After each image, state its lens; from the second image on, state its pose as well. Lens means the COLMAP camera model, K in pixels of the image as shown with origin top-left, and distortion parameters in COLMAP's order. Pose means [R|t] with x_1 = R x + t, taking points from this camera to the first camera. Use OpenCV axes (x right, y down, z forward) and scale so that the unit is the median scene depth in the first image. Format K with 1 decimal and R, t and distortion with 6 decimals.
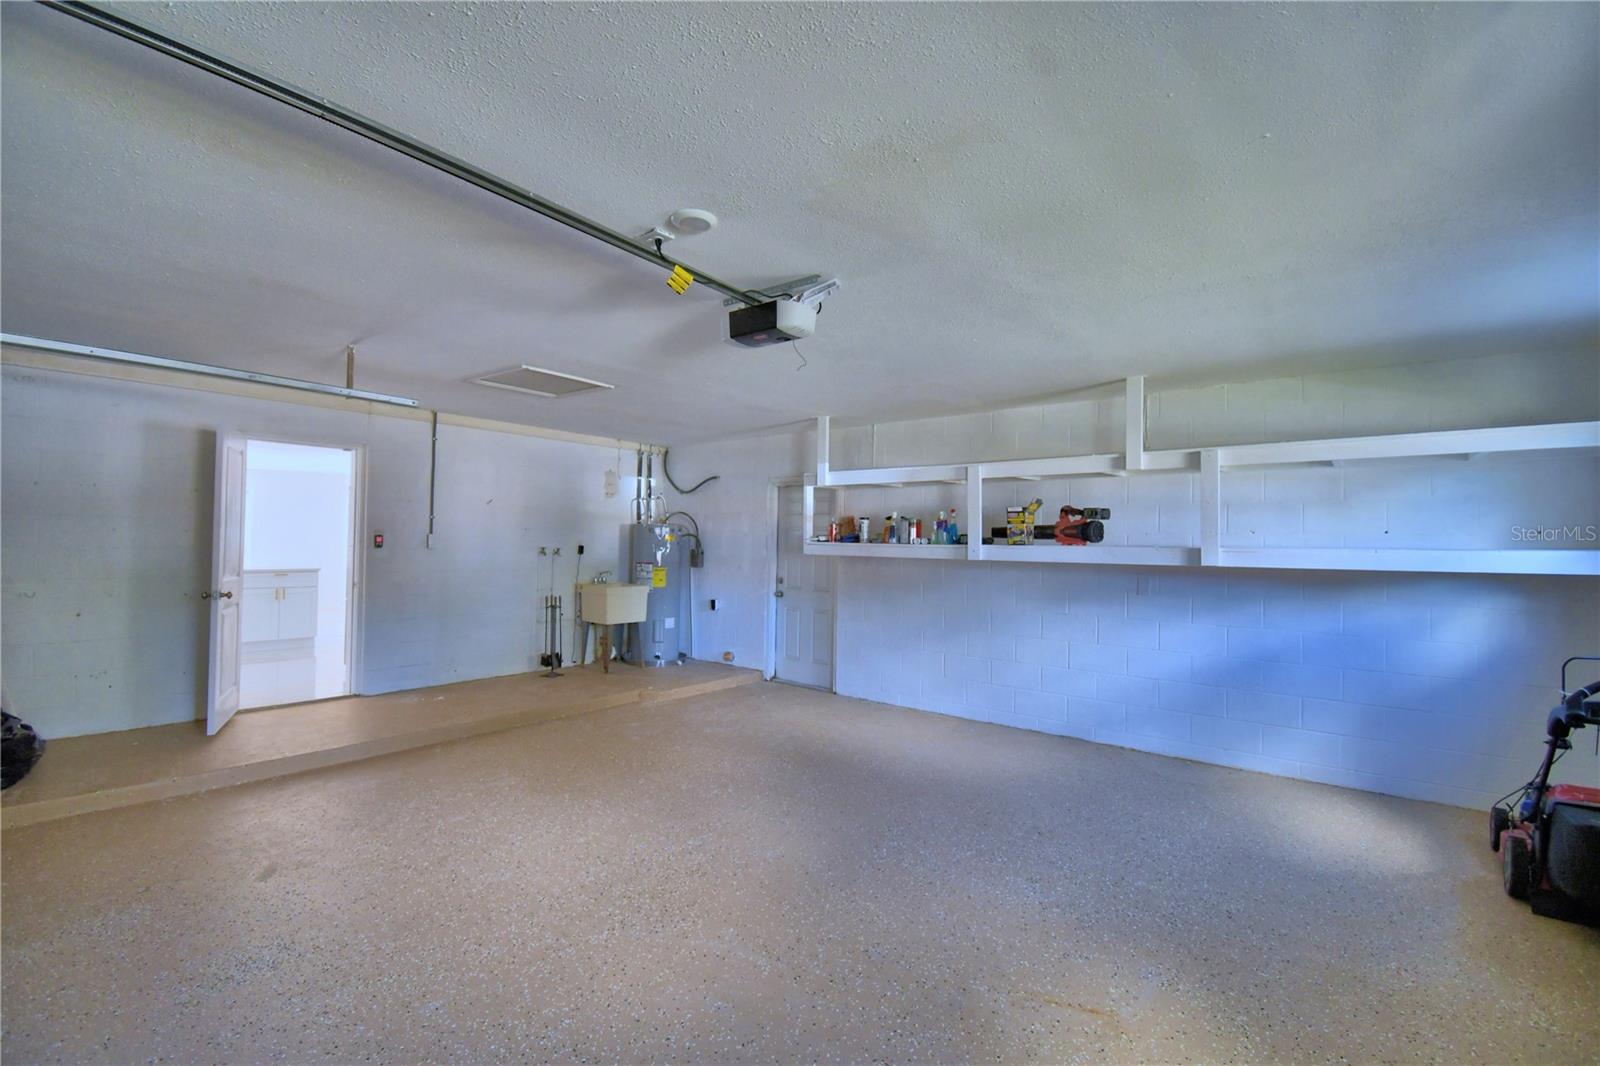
lens RADIAL K [[699.5, 0, 793.2], [0, 699.5, 530.0], [0, 0, 1]] dist [0.026480, -0.030712]
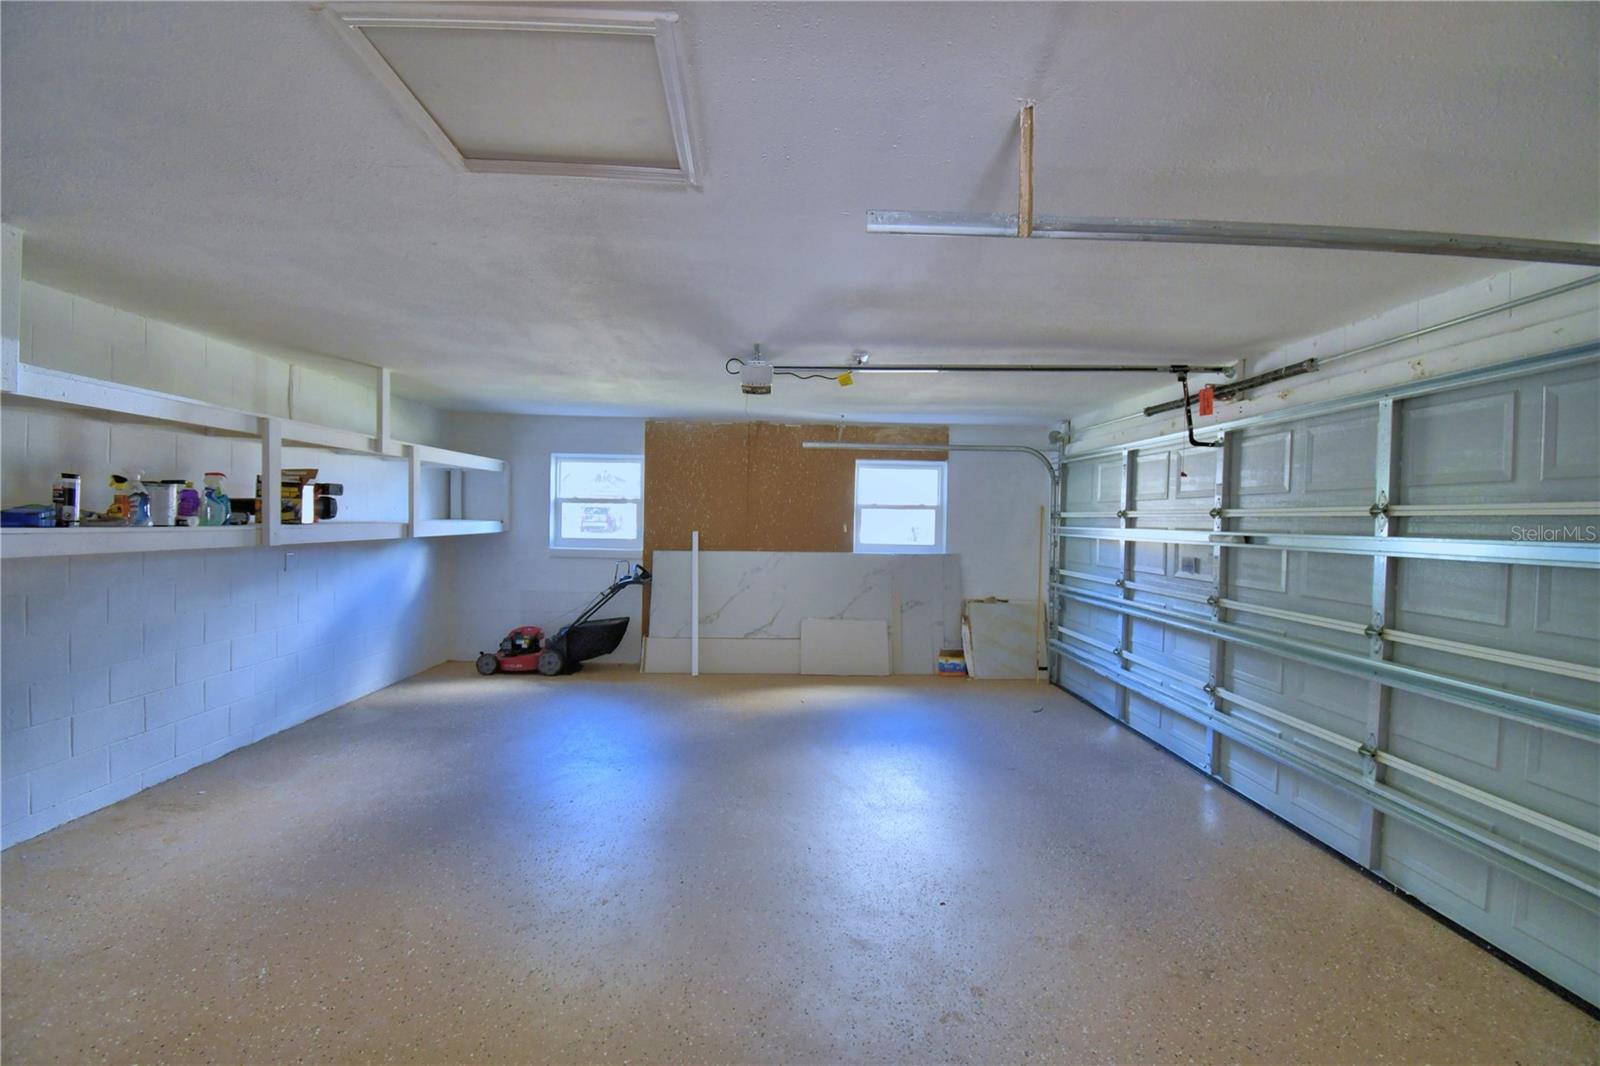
lens RADIAL K [[699.5, 0, 793.2], [0, 699.5, 530.0], [0, 0, 1]] dist [0.026480, -0.030712]
pose [[-0.647427, -0.039694, 0.761093, -0.693604], [-0.040607, 0.999021, 0.017560, -0.009211], [-0.761045, -0.019537, -0.648405, 1.096794]]
